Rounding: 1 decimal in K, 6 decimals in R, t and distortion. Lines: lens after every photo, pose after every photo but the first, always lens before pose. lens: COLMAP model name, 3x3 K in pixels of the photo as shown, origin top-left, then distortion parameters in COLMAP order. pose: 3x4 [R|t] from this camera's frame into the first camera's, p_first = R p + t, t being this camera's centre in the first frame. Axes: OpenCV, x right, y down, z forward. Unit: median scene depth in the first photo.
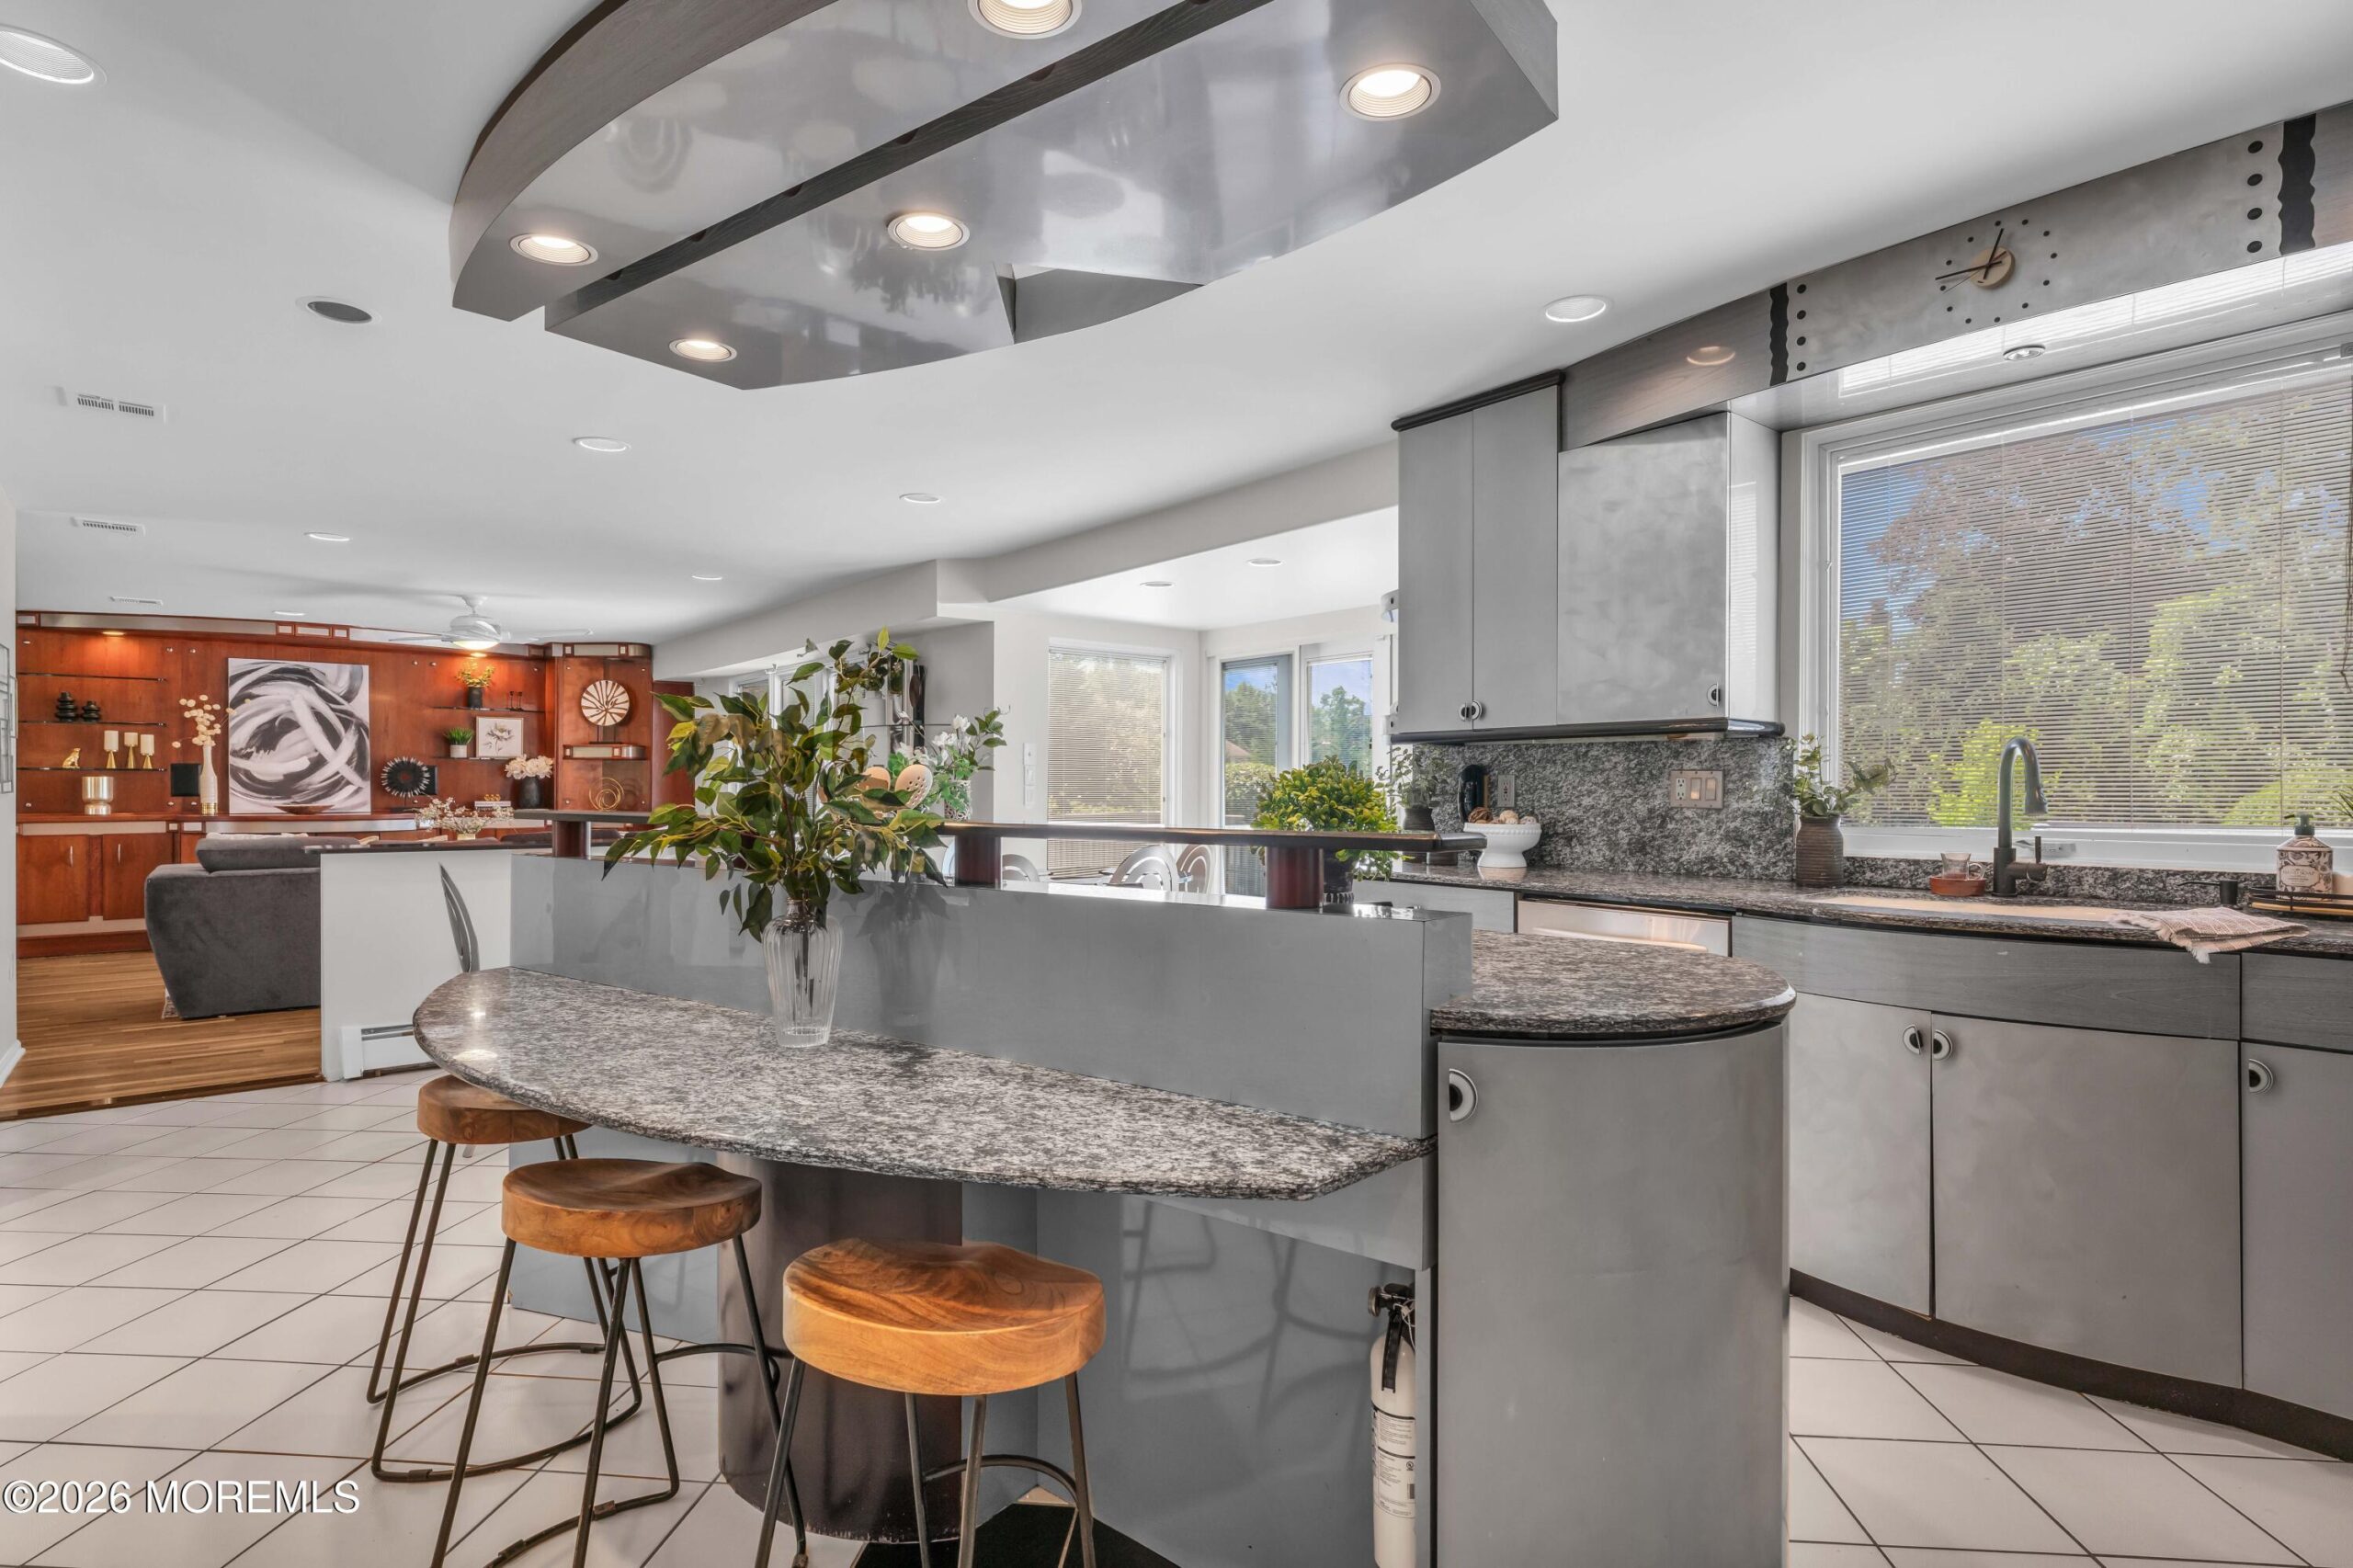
lens RADIAL K [[1181.3, 0, 1167.1], [0, 1181.3, 797.0], [0, 0, 1]] dist [-0.004067, -0.001255]
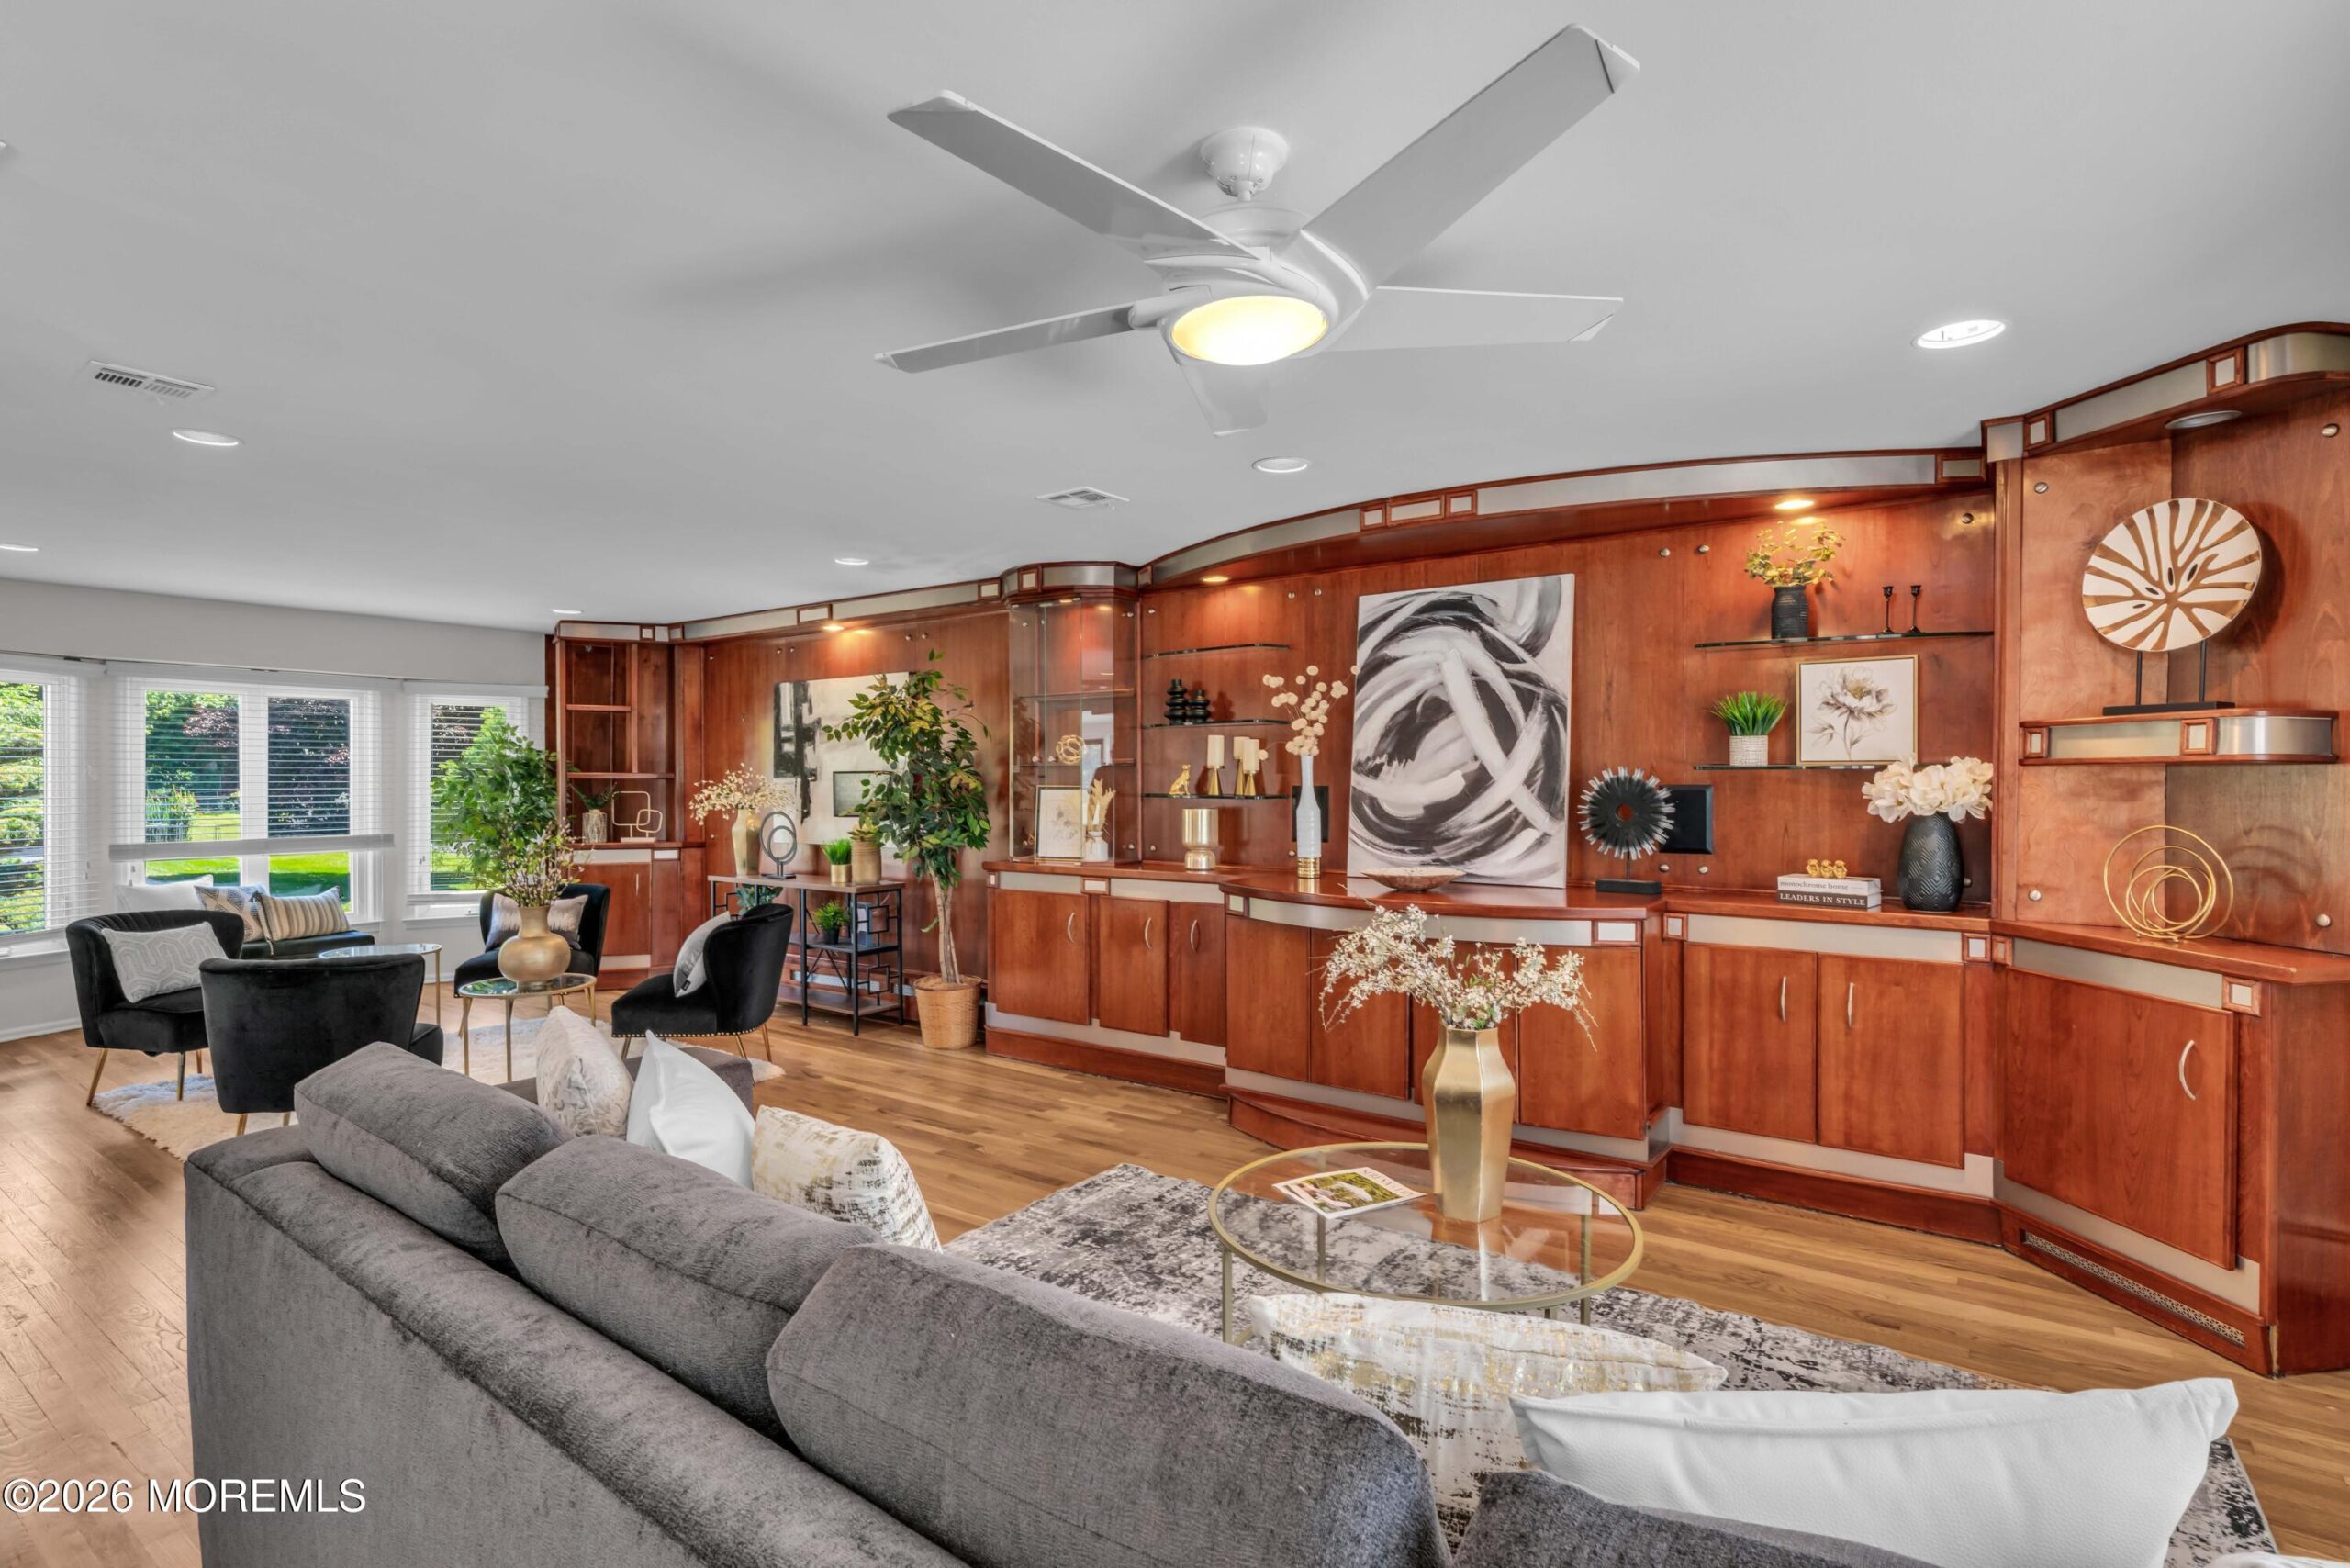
lens RADIAL K [[1136.8, 0, 1177.4], [0, 1136.8, 787.9], [0, 0, 1]] dist [-0.000936, -0.000898]
pose [[0.262739, 0.006784, -0.964843, -0.295621], [-0.004312, 0.999974, 0.005857, -0.029612], [0.964857, 0.002621, 0.262761, 0.764631]]
